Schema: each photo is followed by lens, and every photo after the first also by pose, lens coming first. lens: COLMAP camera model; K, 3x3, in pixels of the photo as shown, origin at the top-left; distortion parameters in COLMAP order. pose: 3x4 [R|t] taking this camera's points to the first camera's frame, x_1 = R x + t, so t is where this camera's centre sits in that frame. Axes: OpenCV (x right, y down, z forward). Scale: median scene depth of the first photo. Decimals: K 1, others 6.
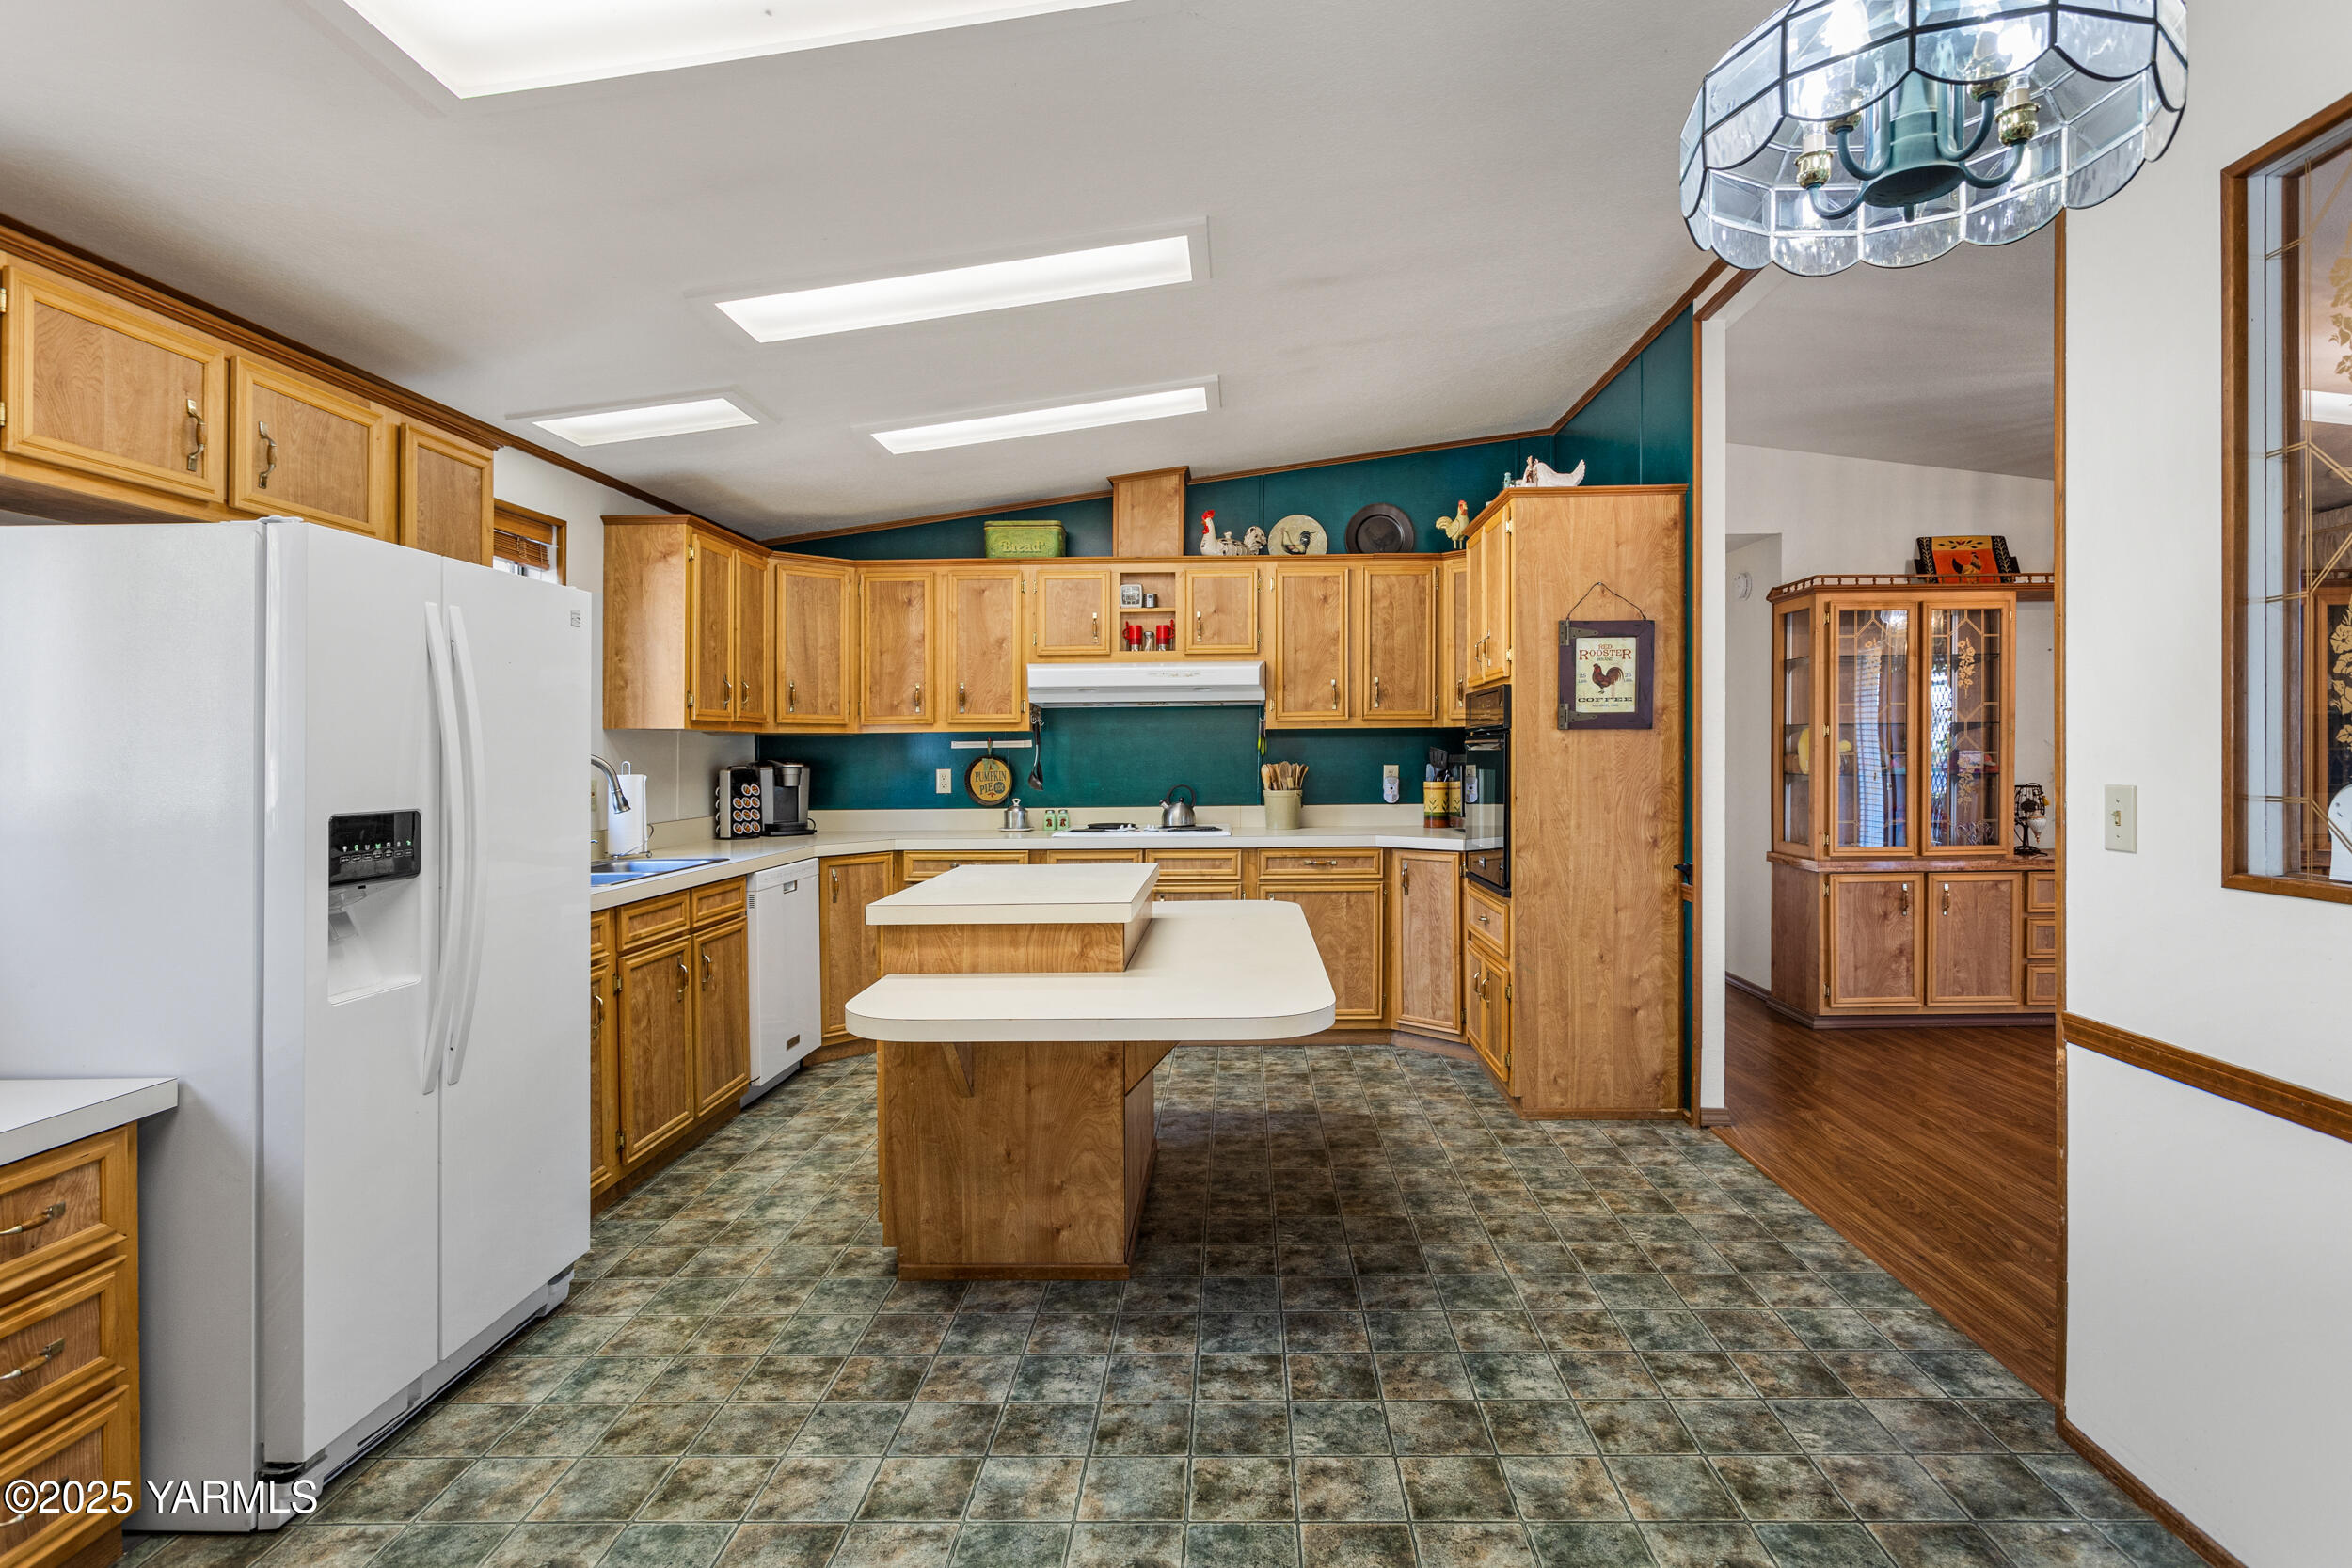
lens RADIAL K [[1188.3, 0, 1210.8], [0, 1188.3, 779.5], [0, 0, 1]] dist [-0.016977, 0.000374]
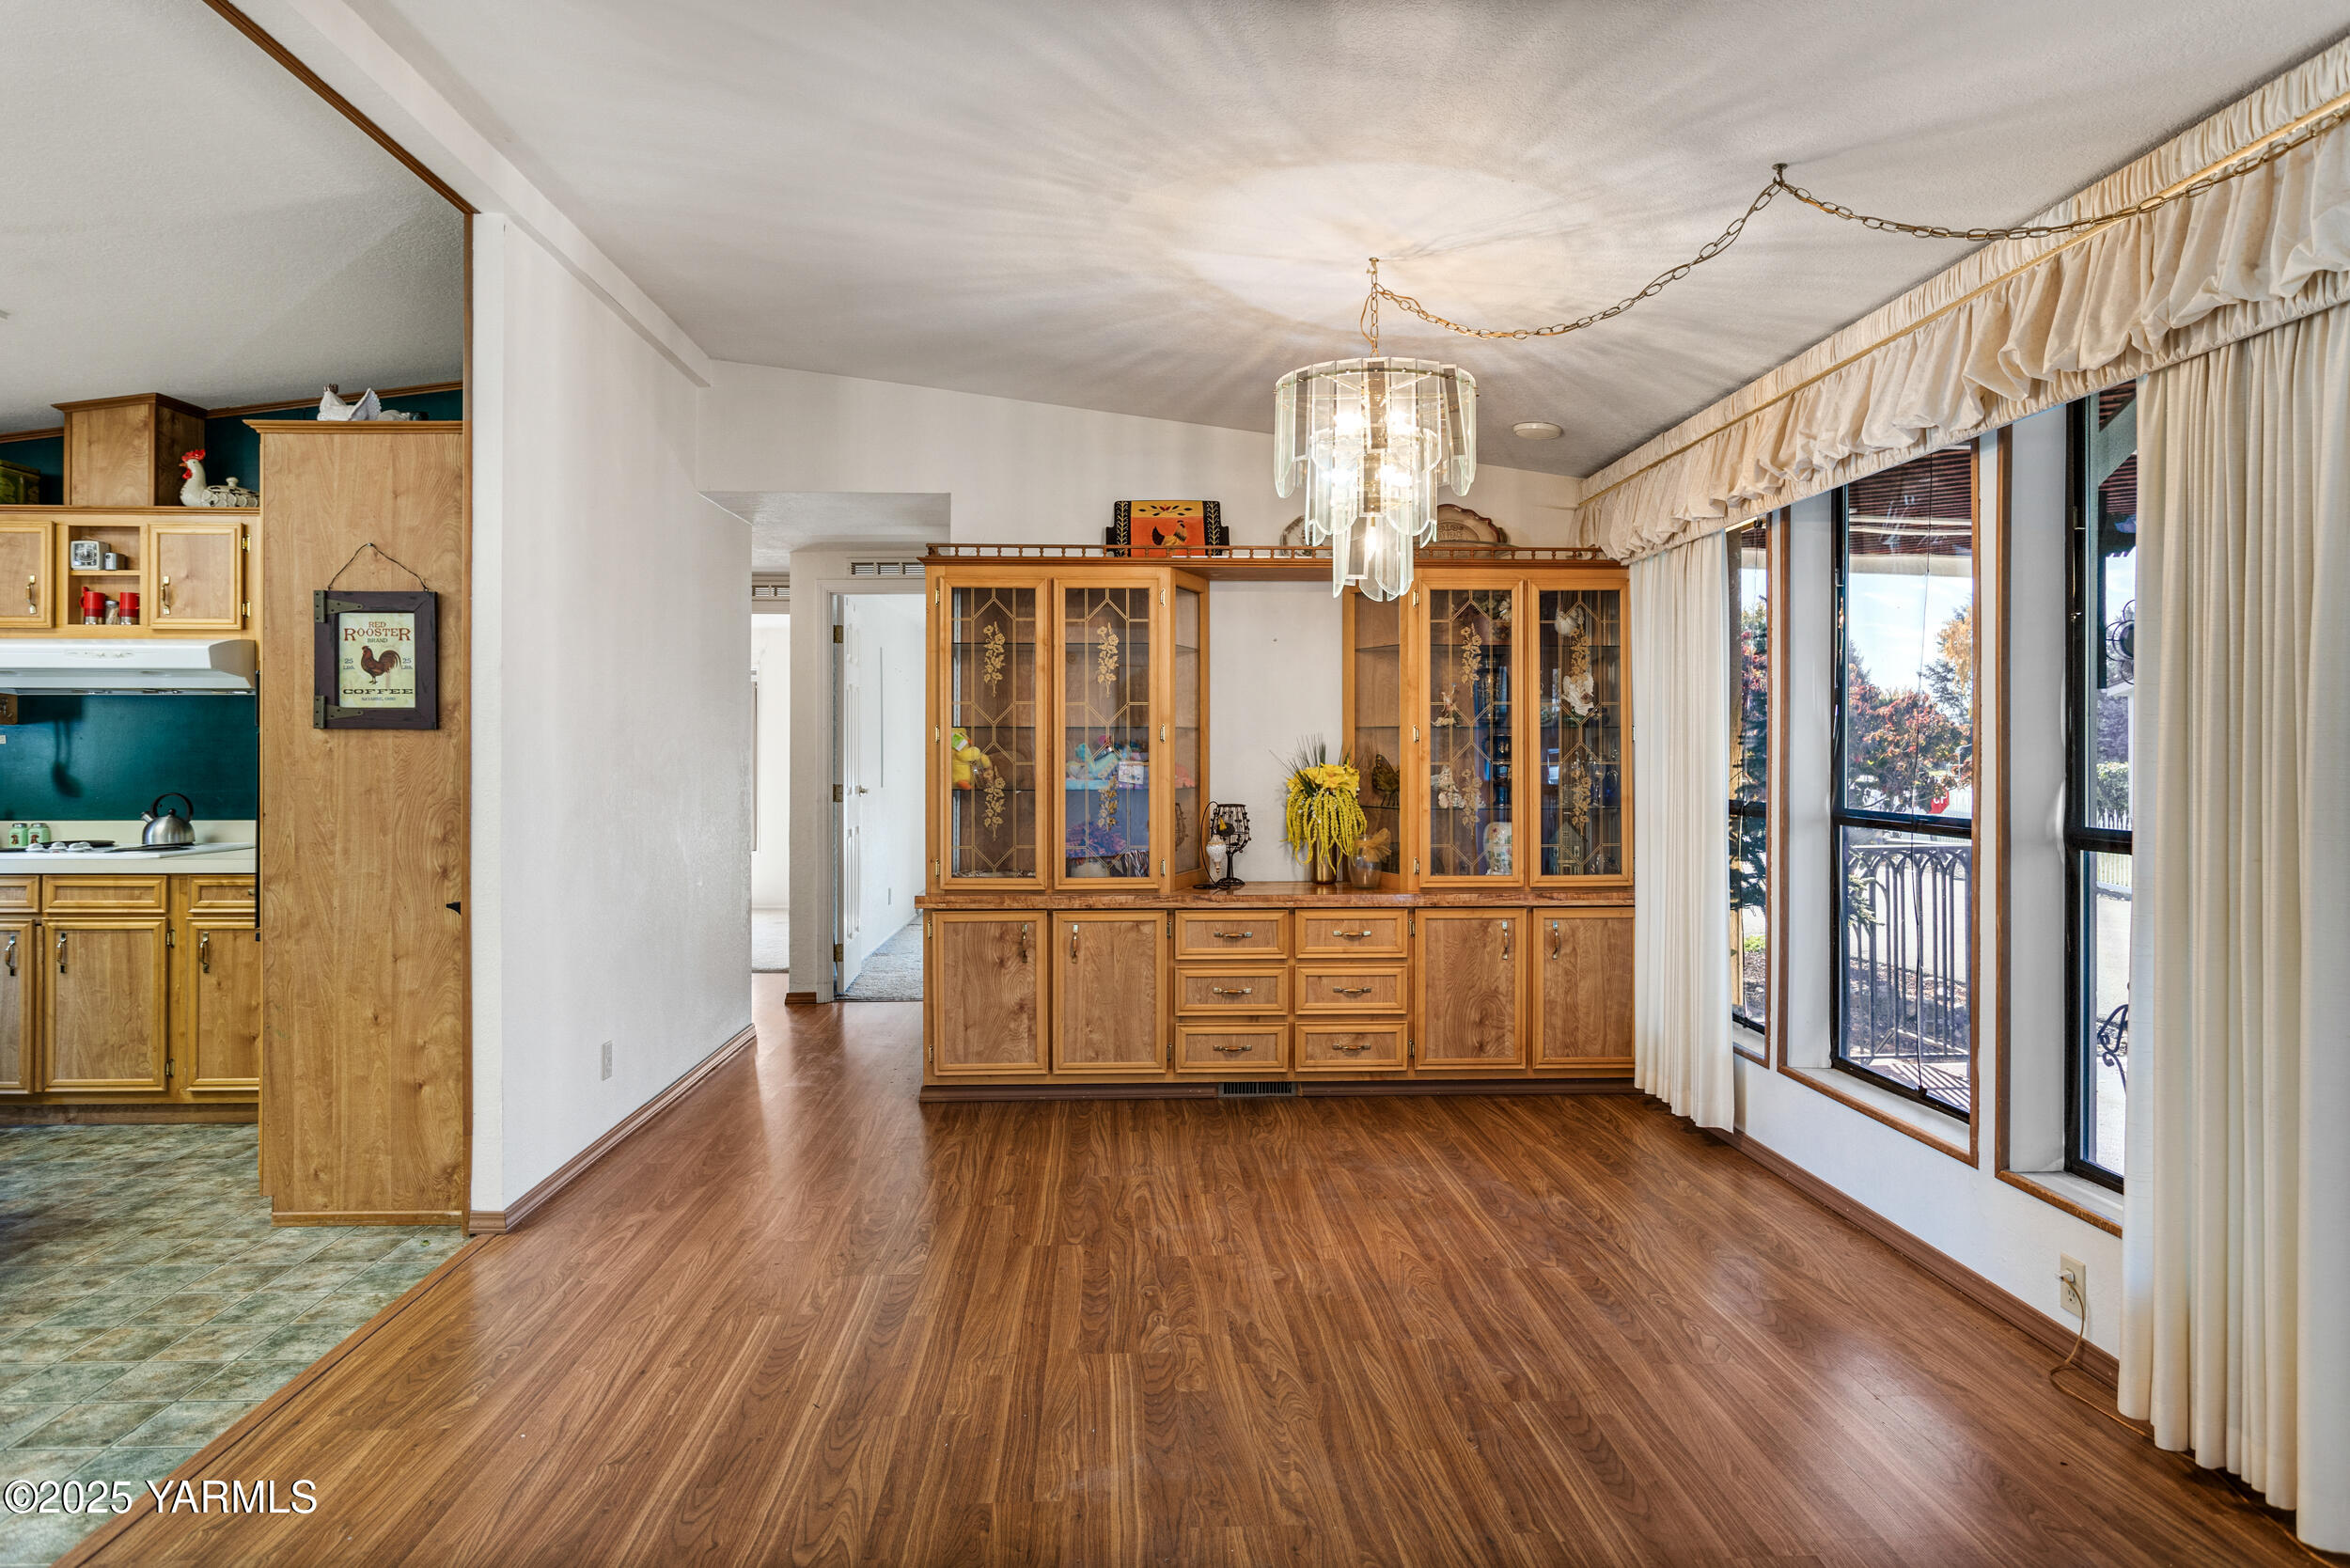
lens RADIAL K [[1386.5, 0, 1165.9], [0, 1386.5, 768.6], [0, 0, 1]] dist [-0.027036, 0.015332]
pose [[0.997695, 0.010916, 0.066981, 0.789989], [-0.010108, 0.999872, -0.012395, -0.009932], [-0.067108, 0.011690, 0.997677, 0.050744]]
